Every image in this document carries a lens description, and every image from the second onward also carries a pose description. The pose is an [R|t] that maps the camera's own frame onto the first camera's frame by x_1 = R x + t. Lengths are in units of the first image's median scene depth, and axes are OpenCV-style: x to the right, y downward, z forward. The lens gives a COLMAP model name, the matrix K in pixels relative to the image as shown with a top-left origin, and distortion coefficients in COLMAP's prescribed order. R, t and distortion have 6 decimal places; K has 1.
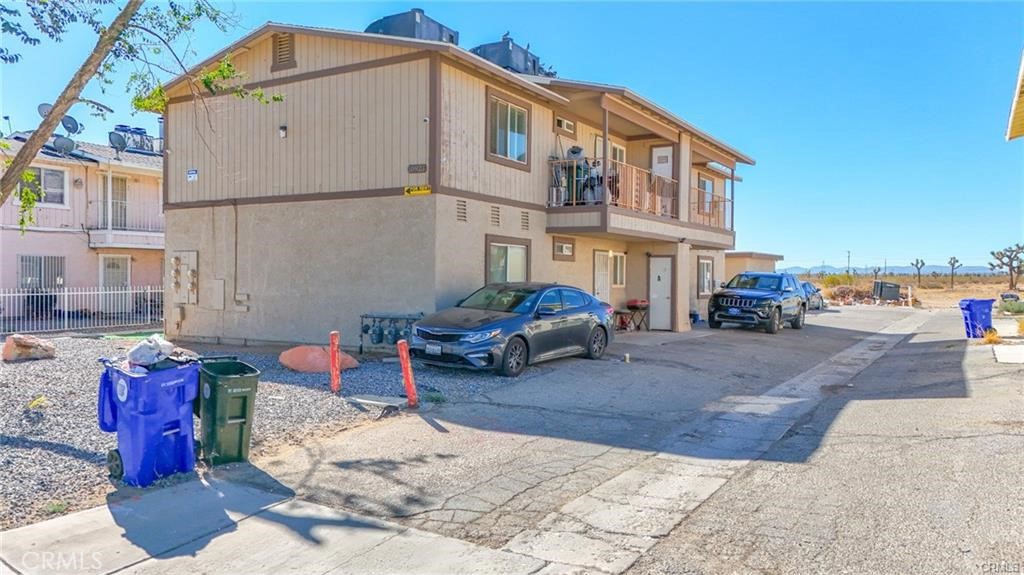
lens RADIAL K [[760.2, 0, 509.7], [0, 760.2, 283.5], [0, 0, 1]] dist [0.051066, -0.032622]
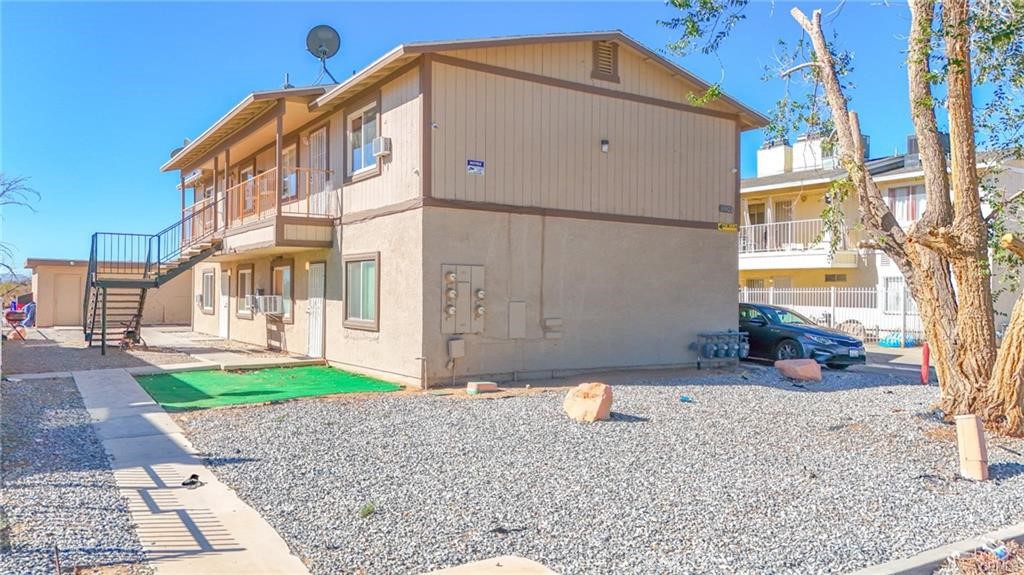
lens RADIAL K [[760.2, 0, 510.7], [0, 760.2, 287.9], [0, 0, 1]] dist [0.051066, -0.032622]
pose [[0.438129, 0.006045, 0.898892, -1.202400], [-0.003824, 0.999981, -0.004860, -0.017399], [-0.898904, -0.001308, 0.438144, 0.695009]]
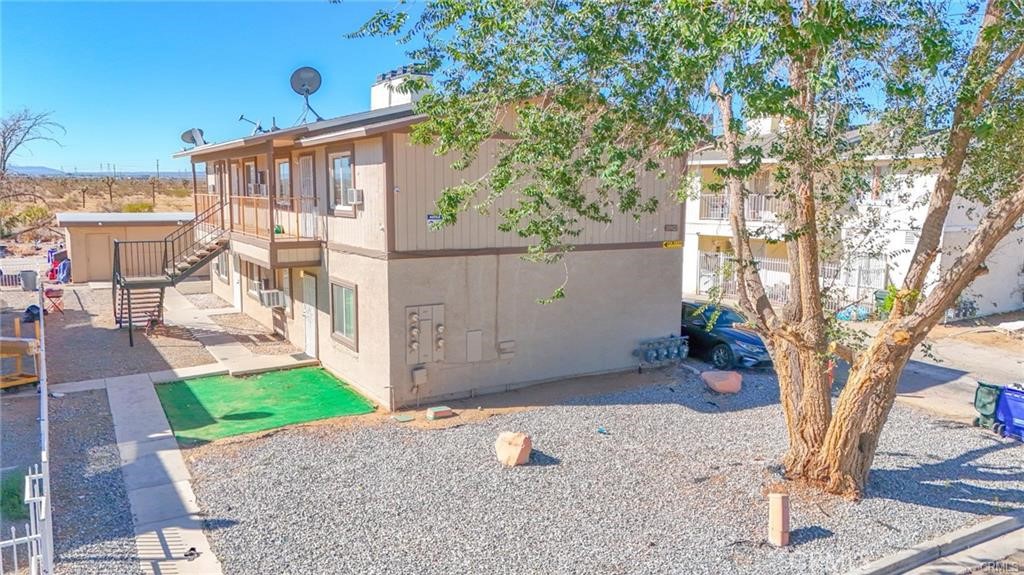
lens RADIAL K [[760.2, 0, 513.1], [0, 760.2, 288.4], [0, 0, 1]] dist [0.051066, -0.032622]
pose [[0.467716, -0.120281, 0.875656, -1.277705], [-0.002223, 0.990534, 0.137248, -0.203752], [-0.883876, -0.066140, 0.463021, 0.554250]]
